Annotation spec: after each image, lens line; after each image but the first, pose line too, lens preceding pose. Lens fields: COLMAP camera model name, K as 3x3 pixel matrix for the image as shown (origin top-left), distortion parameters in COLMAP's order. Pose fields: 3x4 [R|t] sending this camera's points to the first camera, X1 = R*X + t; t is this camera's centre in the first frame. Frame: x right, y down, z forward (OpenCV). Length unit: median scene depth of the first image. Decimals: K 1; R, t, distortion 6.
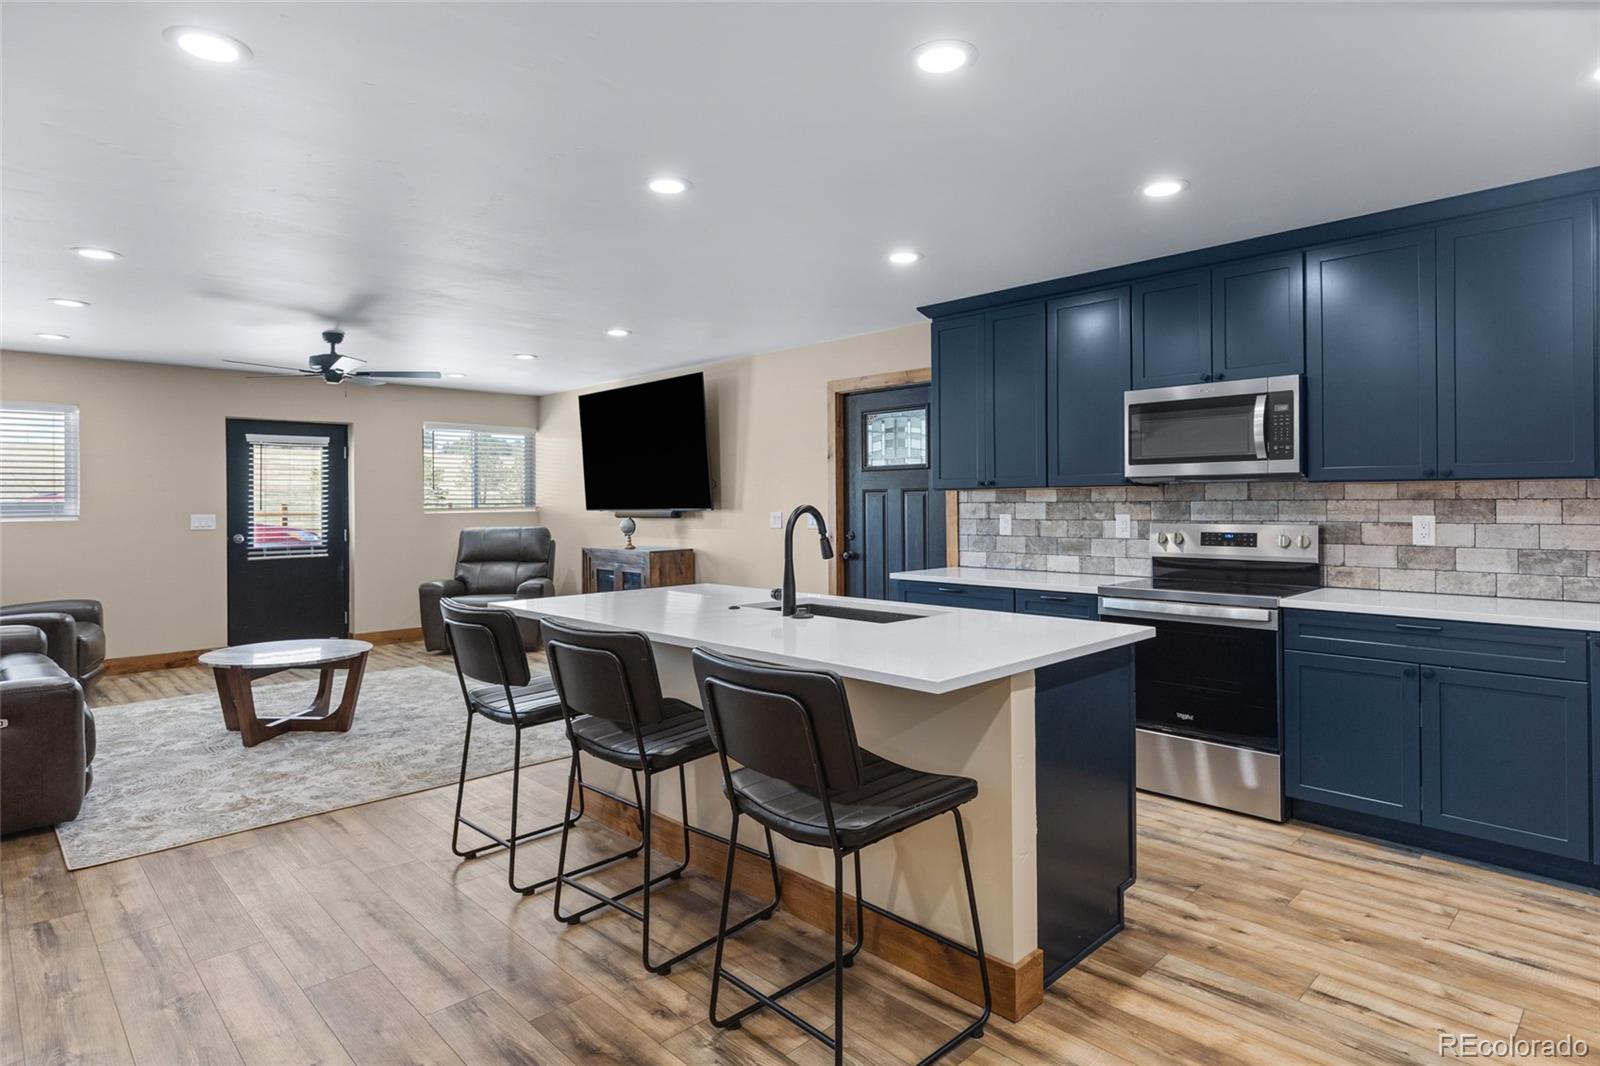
lens RADIAL K [[866.0, 0, 801.1], [0, 866.0, 510.2], [0, 0, 1]] dist [0.002892, 0.001515]
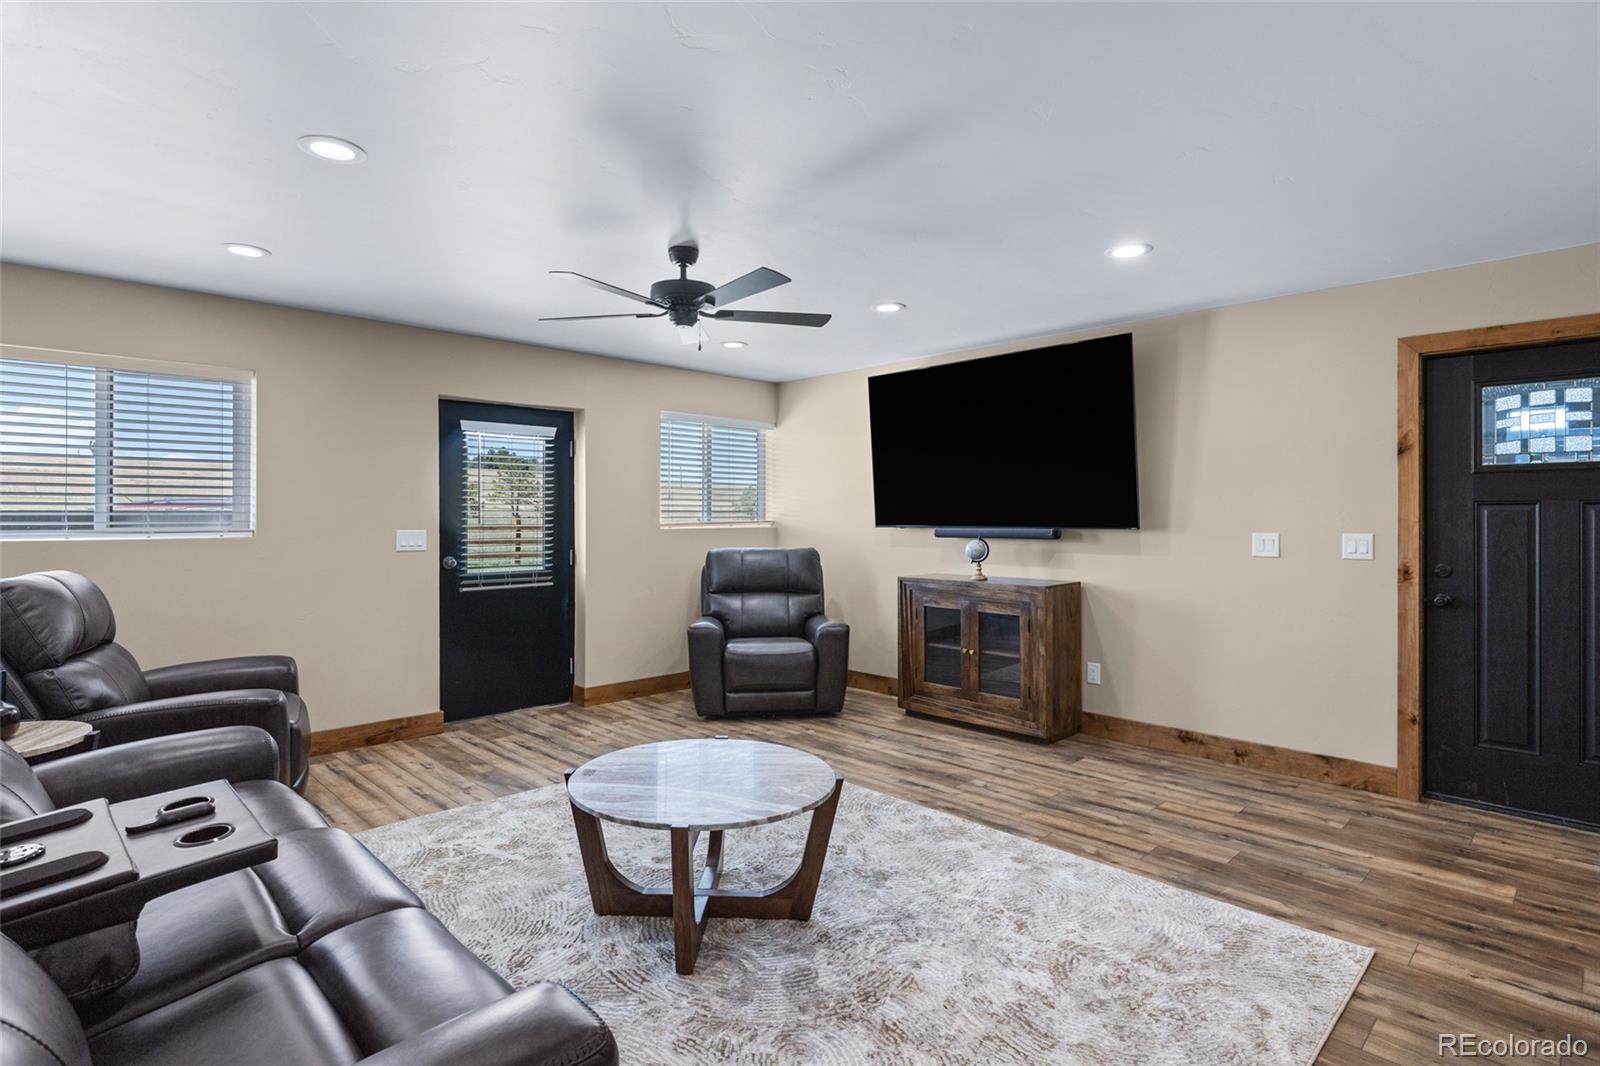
lens RADIAL K [[808.8, 0, 800.0], [0, 808.8, 533.0], [0, 0, 1]] dist [-0.002676, -0.000530]
pose [[0.999964, 0.008277, 0.001954, -0.352446], [-0.008297, 0.999915, 0.010100, -0.001378], [-0.001870, -0.010116, 0.999947, 0.314729]]
